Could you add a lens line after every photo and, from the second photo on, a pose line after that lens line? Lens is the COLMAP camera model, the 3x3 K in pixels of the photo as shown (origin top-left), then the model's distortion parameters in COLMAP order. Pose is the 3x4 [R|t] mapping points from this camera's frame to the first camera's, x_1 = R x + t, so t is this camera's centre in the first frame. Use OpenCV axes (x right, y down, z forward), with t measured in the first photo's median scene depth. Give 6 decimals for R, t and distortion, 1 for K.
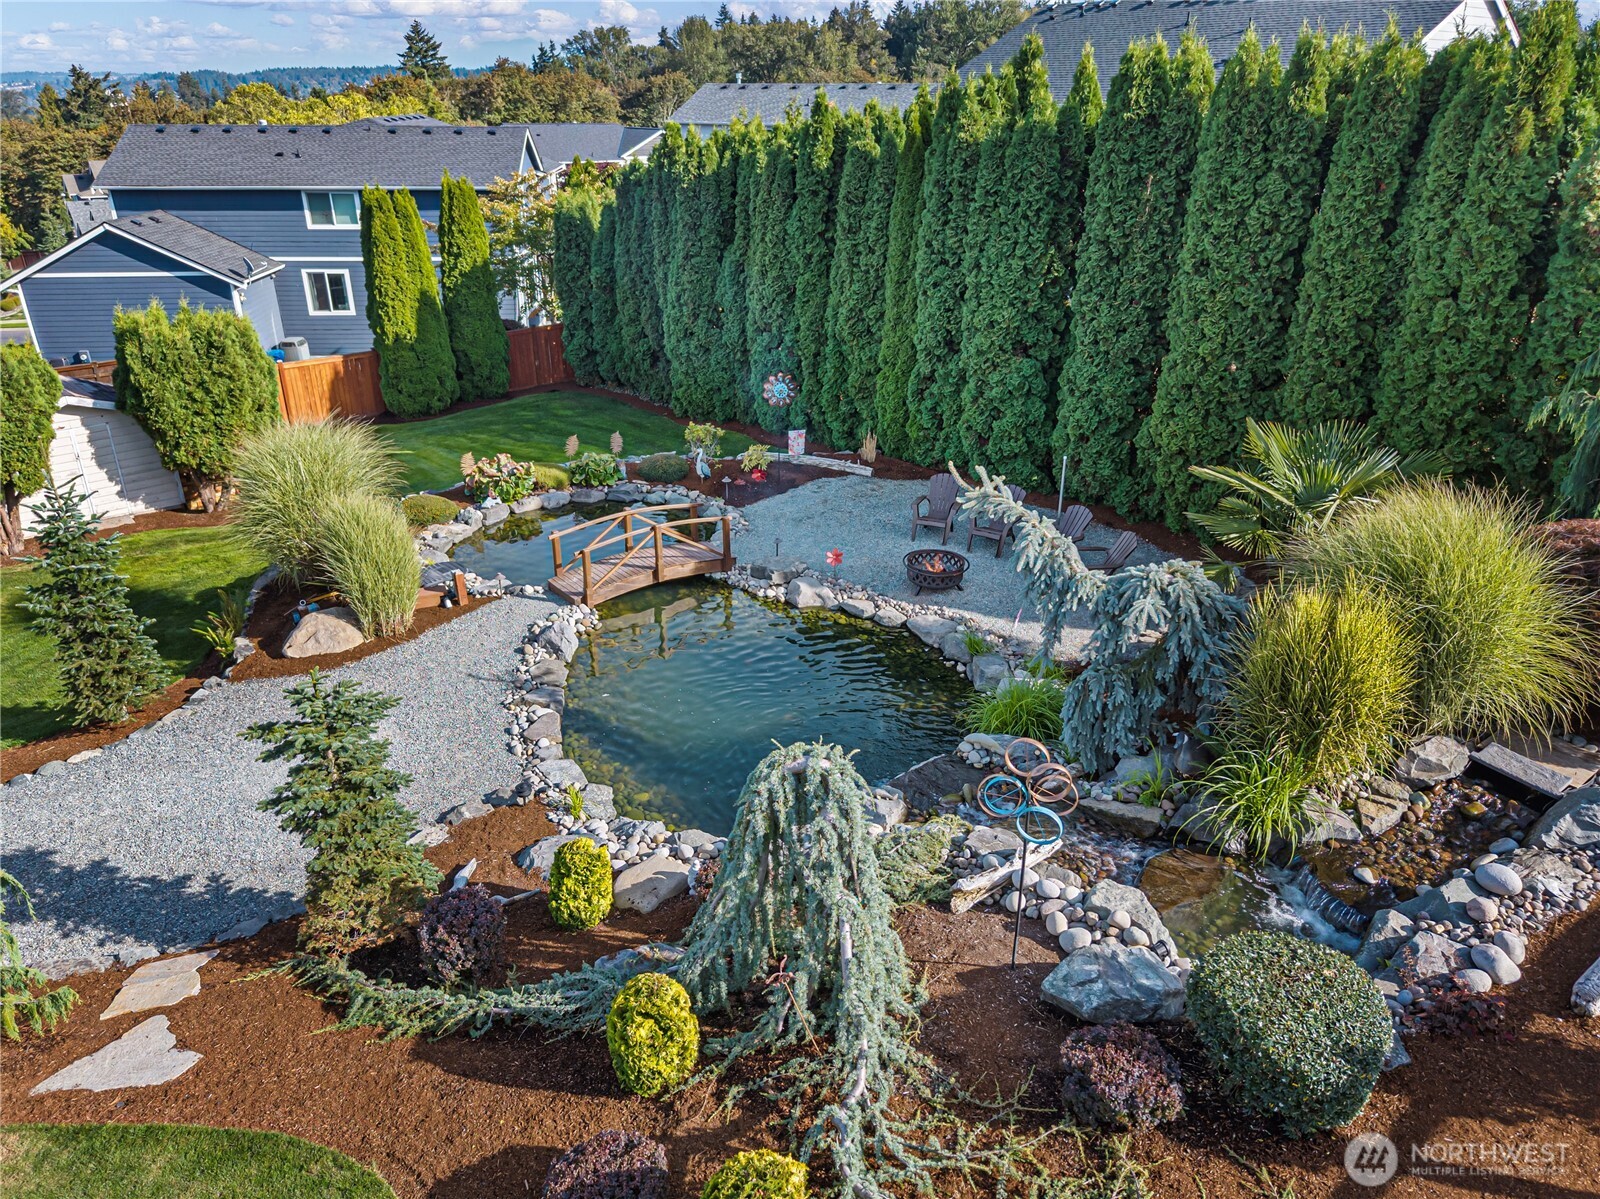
lens RADIAL K [[1066.7, 0, 798.4], [0, 1066.7, 597.7], [0, 0, 1]] dist [0.031420, -0.033133]
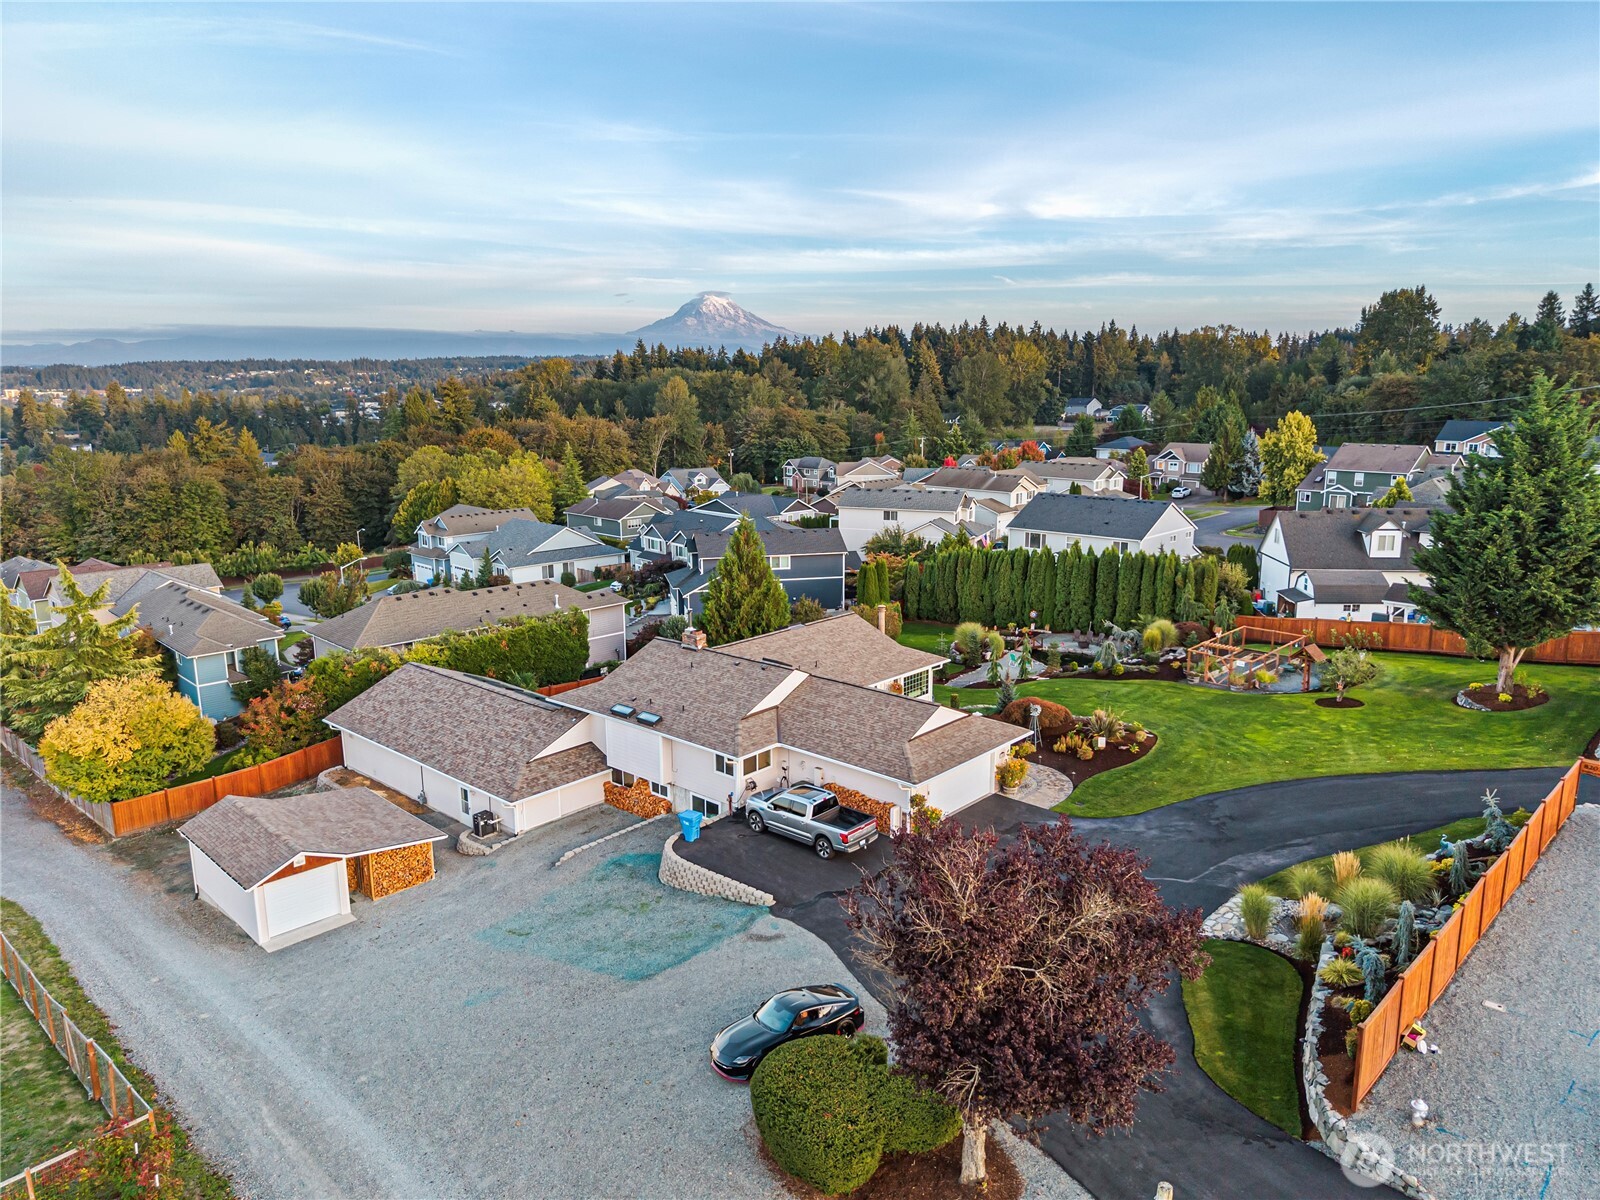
lens RADIAL K [[1066.7, 0, 794.1], [0, 1066.7, 599.7], [0, 0, 1]] dist [0.031420, -0.033133]
pose [[0.990150, -0.038653, 0.134567, -1.654444], [0.068594, 0.971807, -0.225578, 0.705715], [-0.122054, 0.232586, 0.964887, -3.313219]]
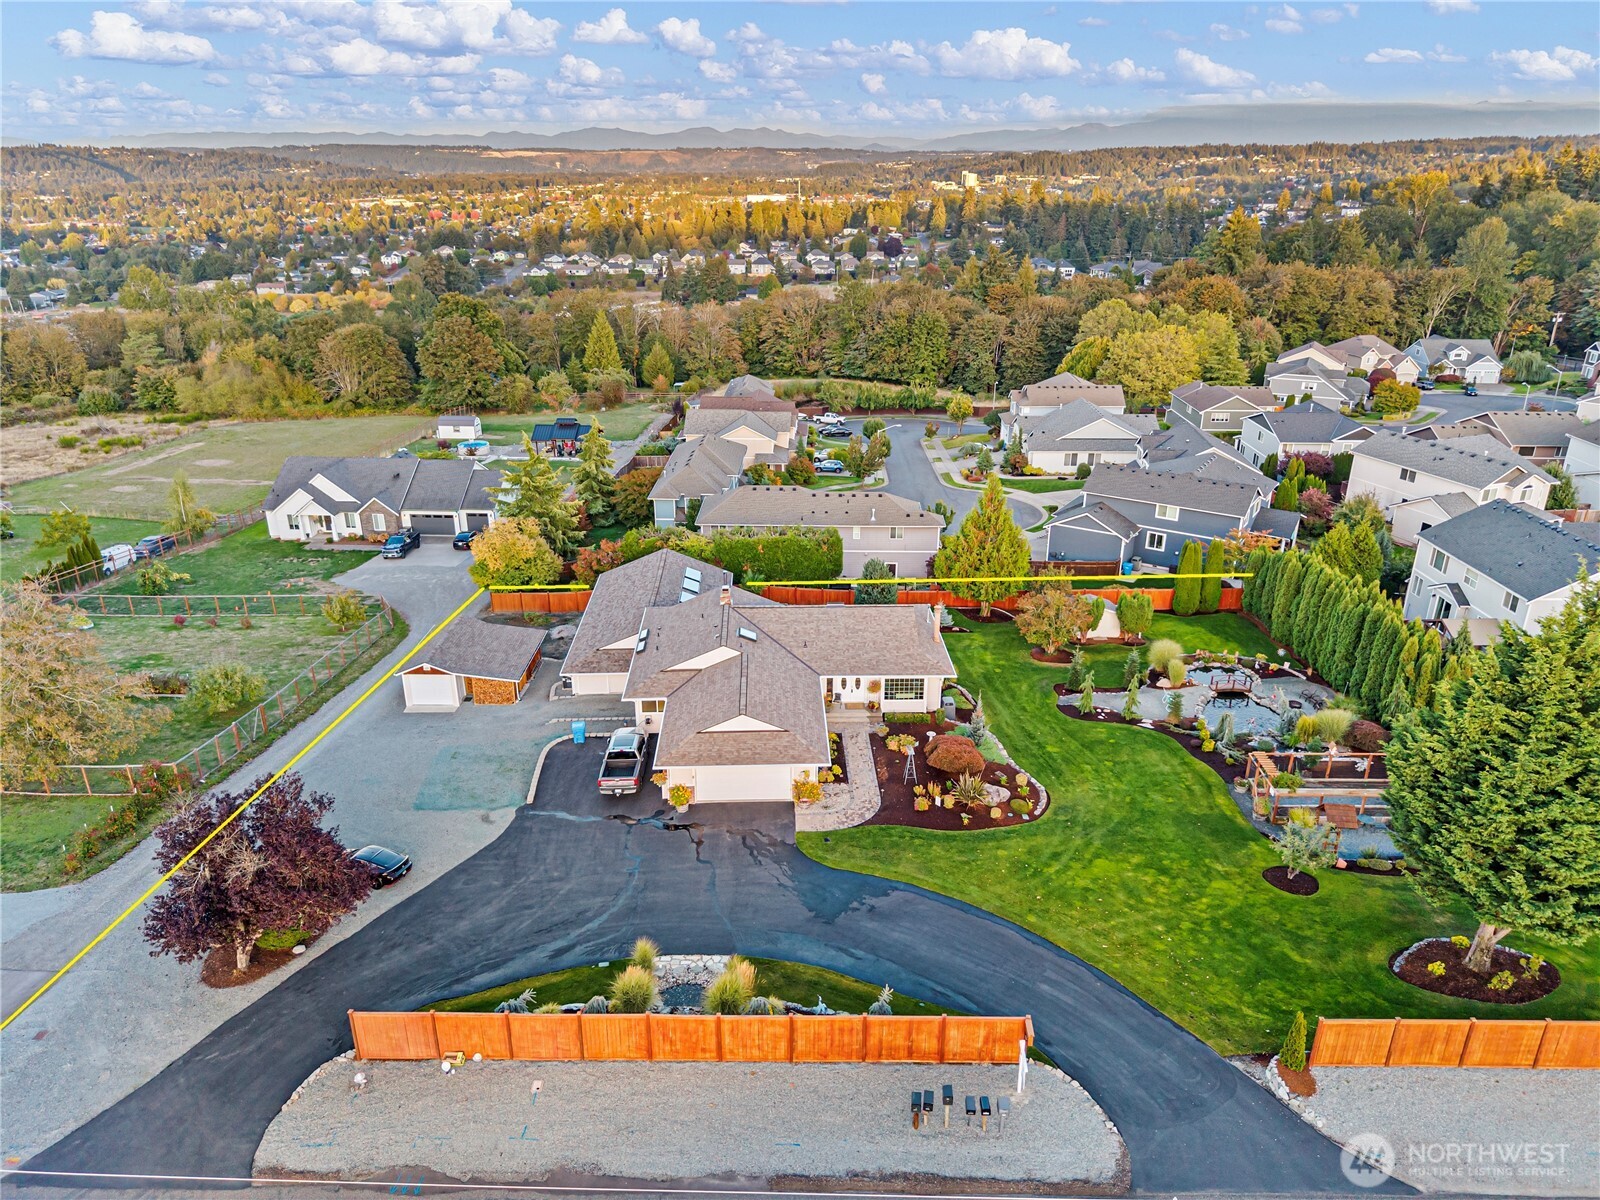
lens RADIAL K [[1066.7, 0, 796.5], [0, 1066.7, 591.3], [0, 0, 1]] dist [0.031420, -0.033133]
pose [[0.785273, 0.223351, -0.577460, 0.806456], [-0.256818, 0.966151, 0.024449, -0.047949], [0.563374, 0.129103, 0.816053, -3.263753]]
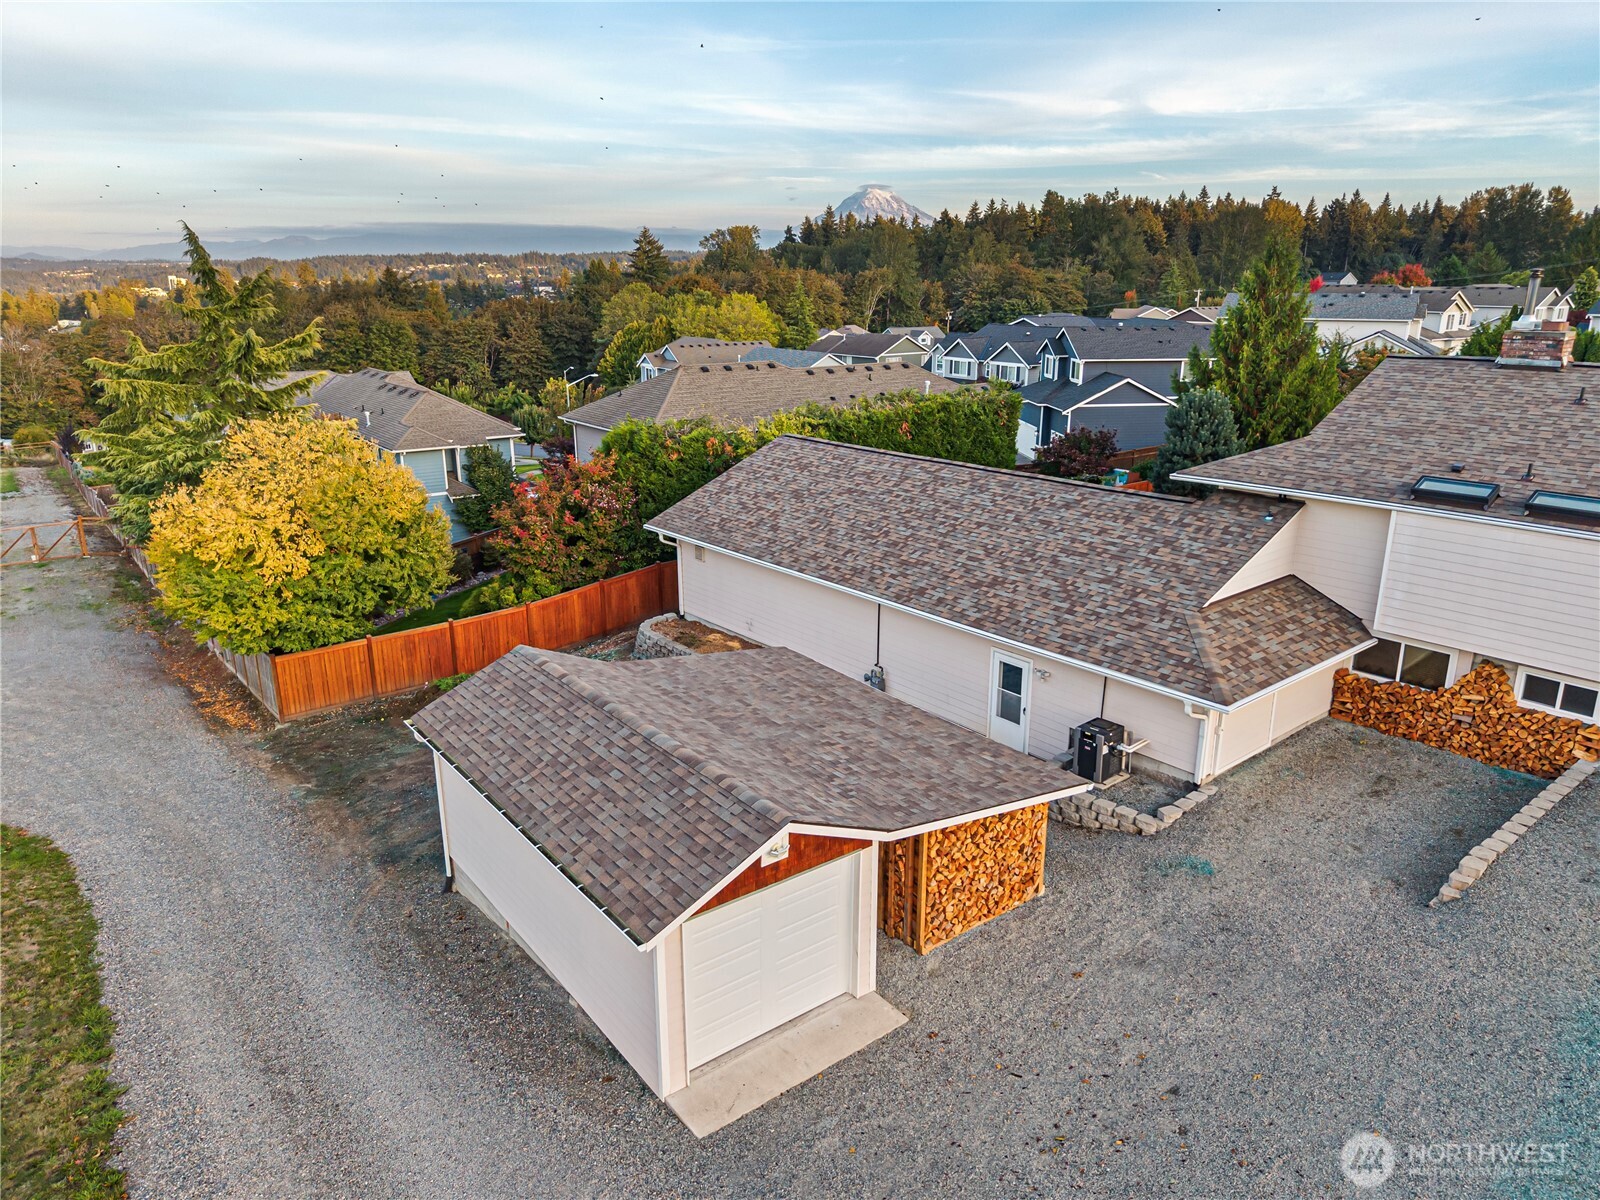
lens RADIAL K [[1066.7, 0, 792.4], [0, 1066.7, 595.9], [0, 0, 1]] dist [0.031420, -0.033133]
pose [[0.999961, -0.005153, -0.007109, -2.400684], [0.004055, 0.989191, -0.146574, 0.593384], [0.007788, 0.146539, 0.989174, -1.583941]]
